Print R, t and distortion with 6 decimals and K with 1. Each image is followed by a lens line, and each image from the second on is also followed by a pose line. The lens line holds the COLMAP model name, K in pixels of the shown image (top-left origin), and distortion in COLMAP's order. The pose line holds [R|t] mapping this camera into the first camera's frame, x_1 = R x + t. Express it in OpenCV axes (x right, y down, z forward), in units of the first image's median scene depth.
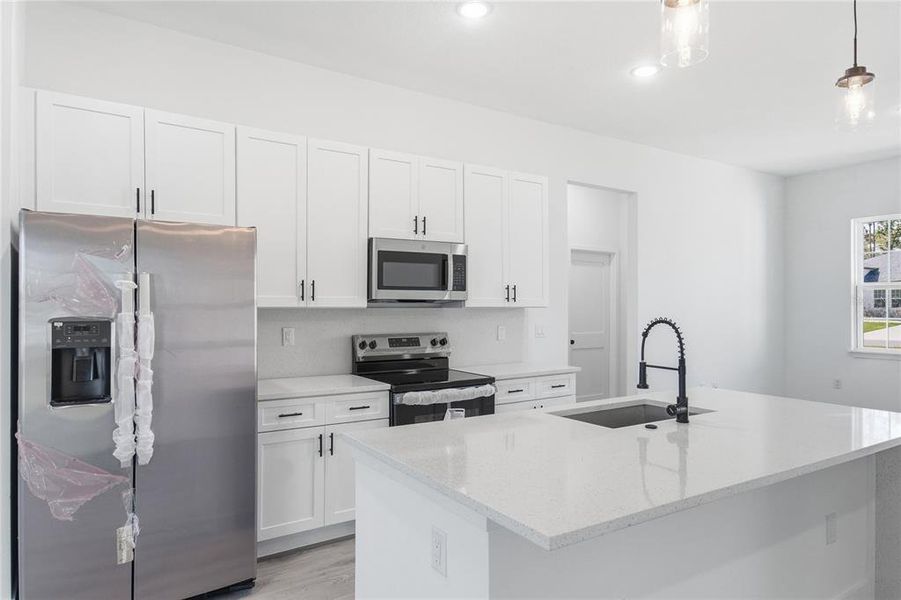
lens RADIAL K [[562.0, 0, 446.8], [0, 562.0, 304.7], [0, 0, 1]] dist [0.036791, -0.000064]
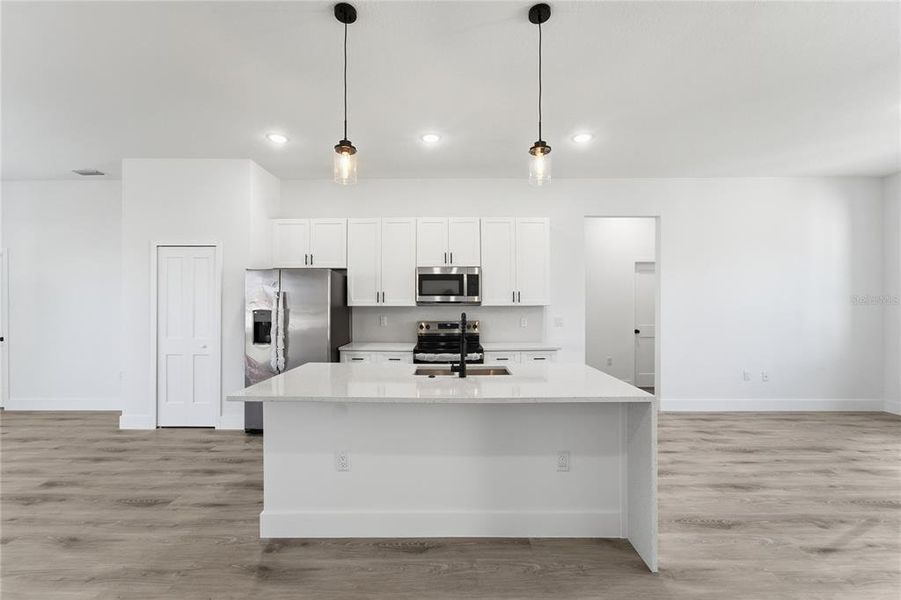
lens RADIAL K [[373.1, 0, 446.3], [0, 373.1, 301.9], [0, 0, 1]] dist [-0.001449, -0.000246]
pose [[0.832931, -0.007094, -0.553332, 0.617360], [0.003421, 0.999965, -0.007670, 0.001751], [0.553367, 0.004495, 0.832926, 0.046994]]
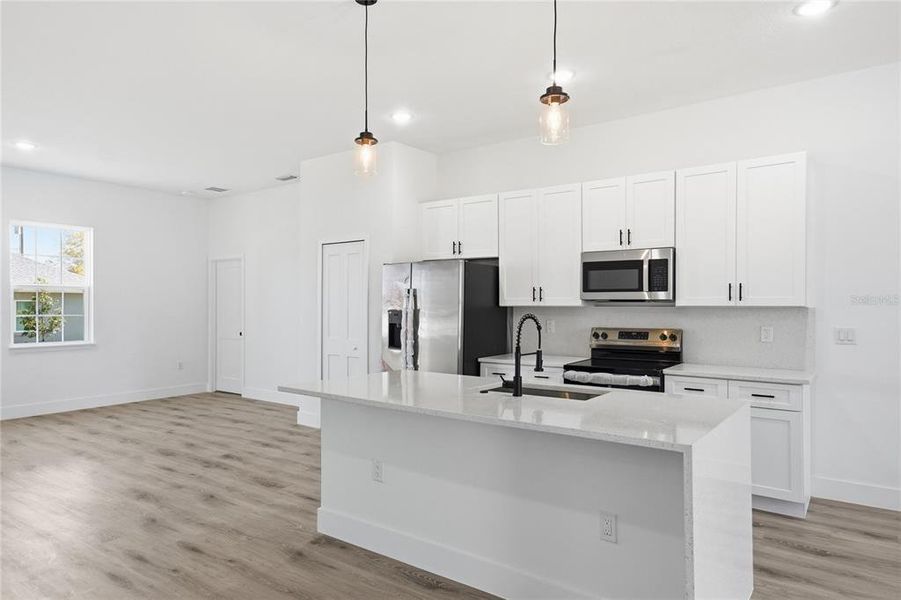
lens RADIAL K [[560.2, 0, 439.7], [0, 560.2, 296.7], [0, 0, 1]] dist [-0.147546, 0.298421]
pose [[0.357047, -0.013443, -0.933990, 0.950537], [0.000170, 0.999897, -0.014326, 0.001964], [0.934086, 0.004956, 0.357013, 0.242378]]
